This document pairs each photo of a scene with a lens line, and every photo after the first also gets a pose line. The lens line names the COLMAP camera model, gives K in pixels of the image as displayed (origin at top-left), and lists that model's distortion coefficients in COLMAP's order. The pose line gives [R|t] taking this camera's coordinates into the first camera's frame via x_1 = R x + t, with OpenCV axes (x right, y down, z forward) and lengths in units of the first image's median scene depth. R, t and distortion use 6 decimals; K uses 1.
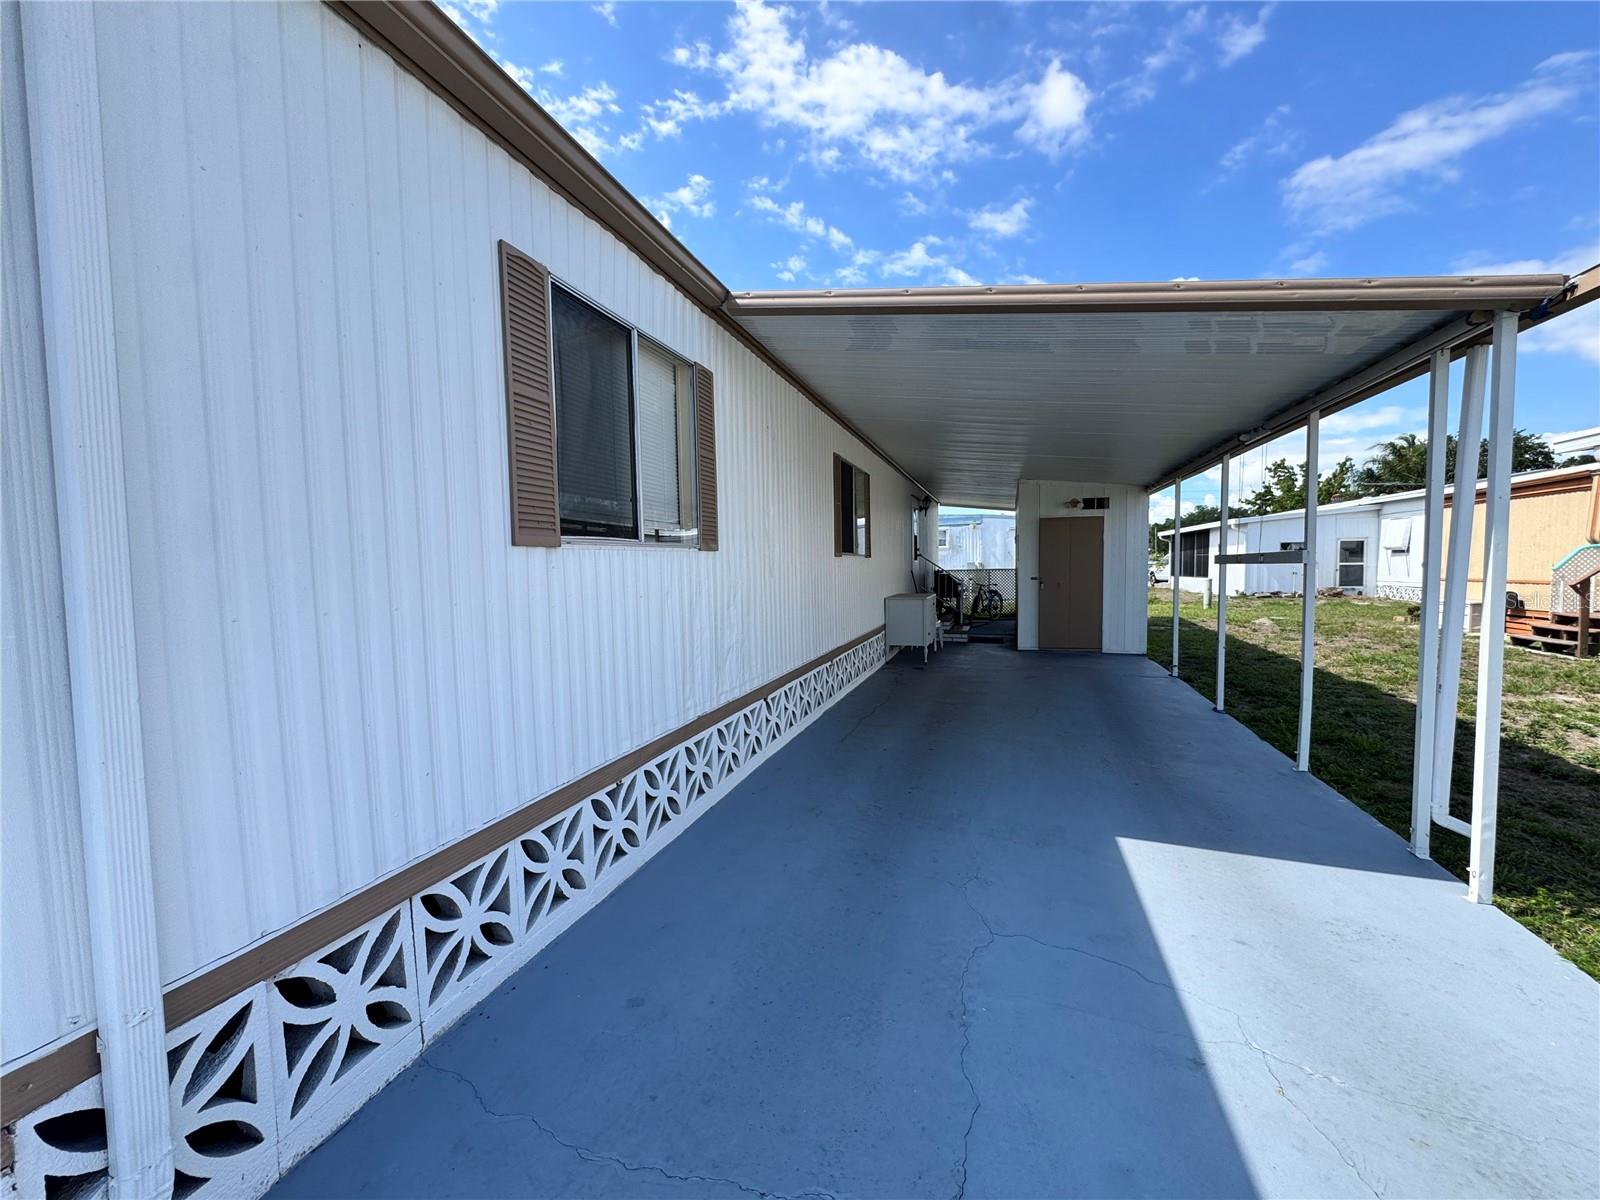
lens RADIAL K [[640.1, 0, 798.5], [0, 640.1, 601.0], [0, 0, 1]] dist [-0.000235, -0.000043]
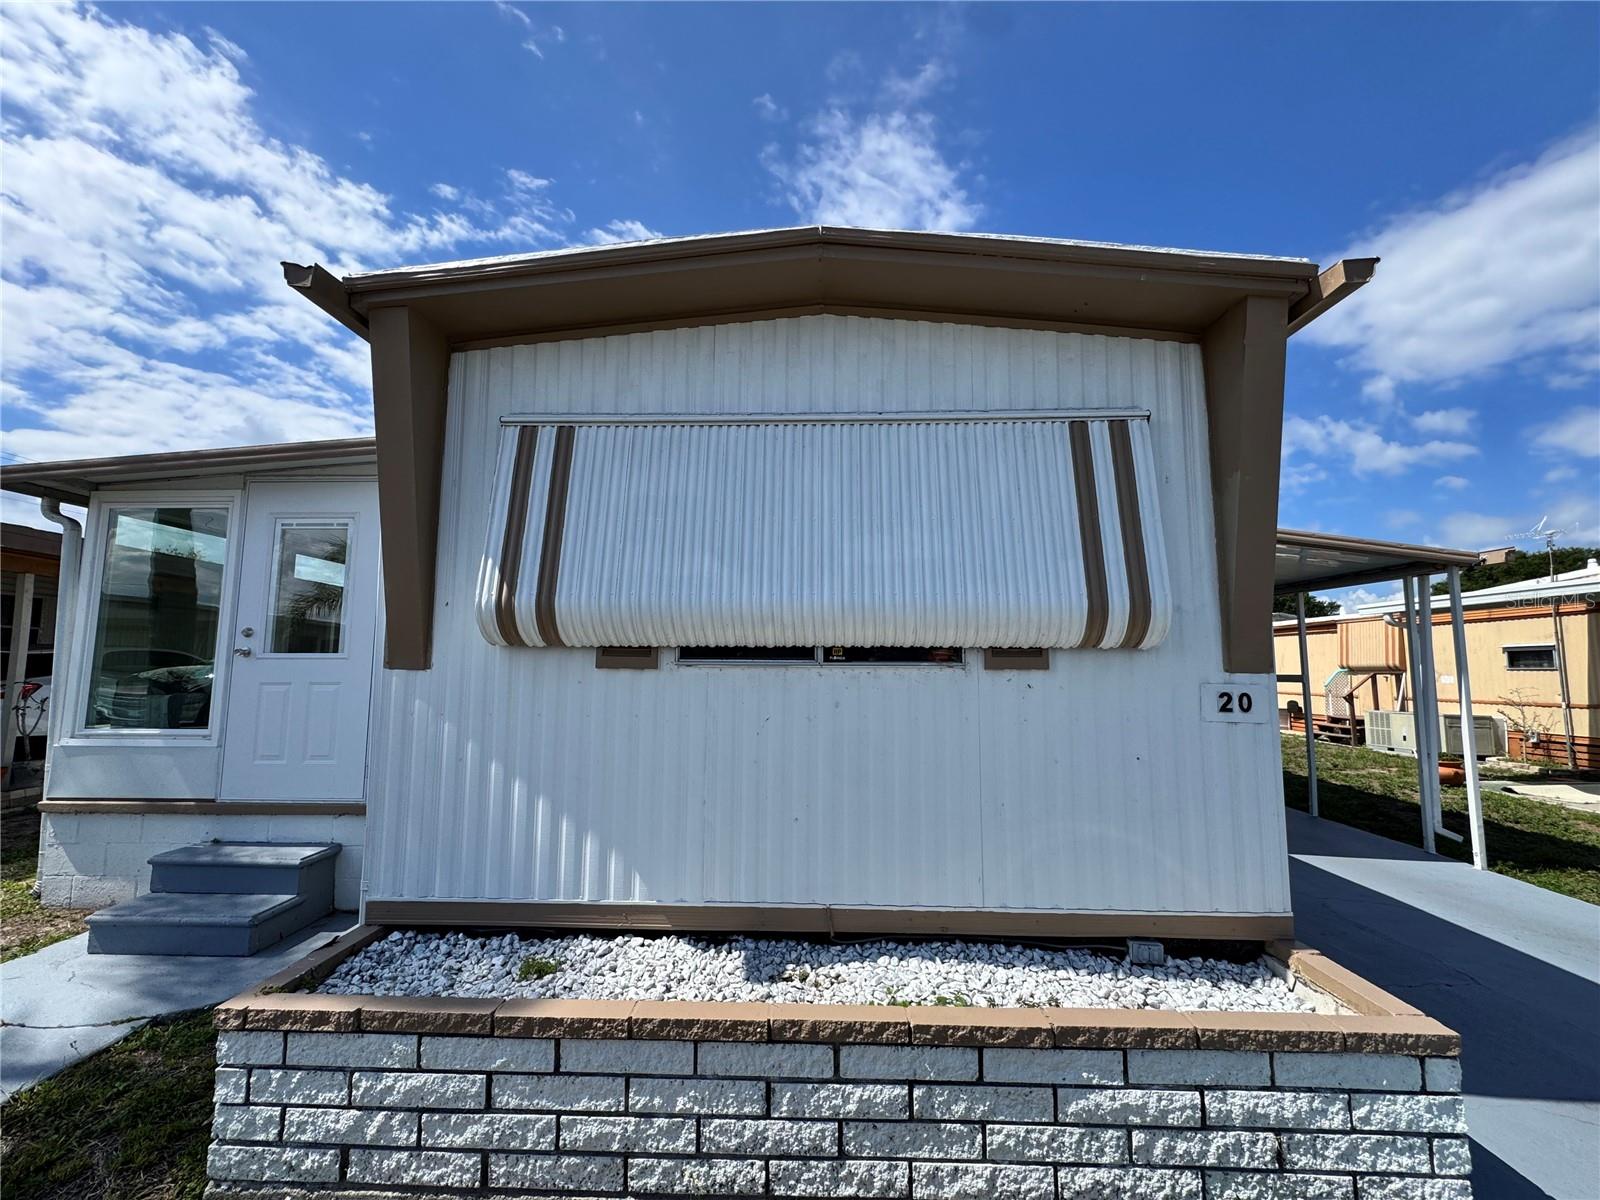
lens RADIAL K [[640.1, 0, 799.1], [0, 640.1, 602.7], [0, 0, 1]] dist [-0.000235, -0.000043]
pose [[0.960787, 0.048317, 0.273045, -0.419504], [-0.003495, 0.986733, -0.162312, 0.006155], [-0.277265, 0.154993, 0.948209, -0.101023]]
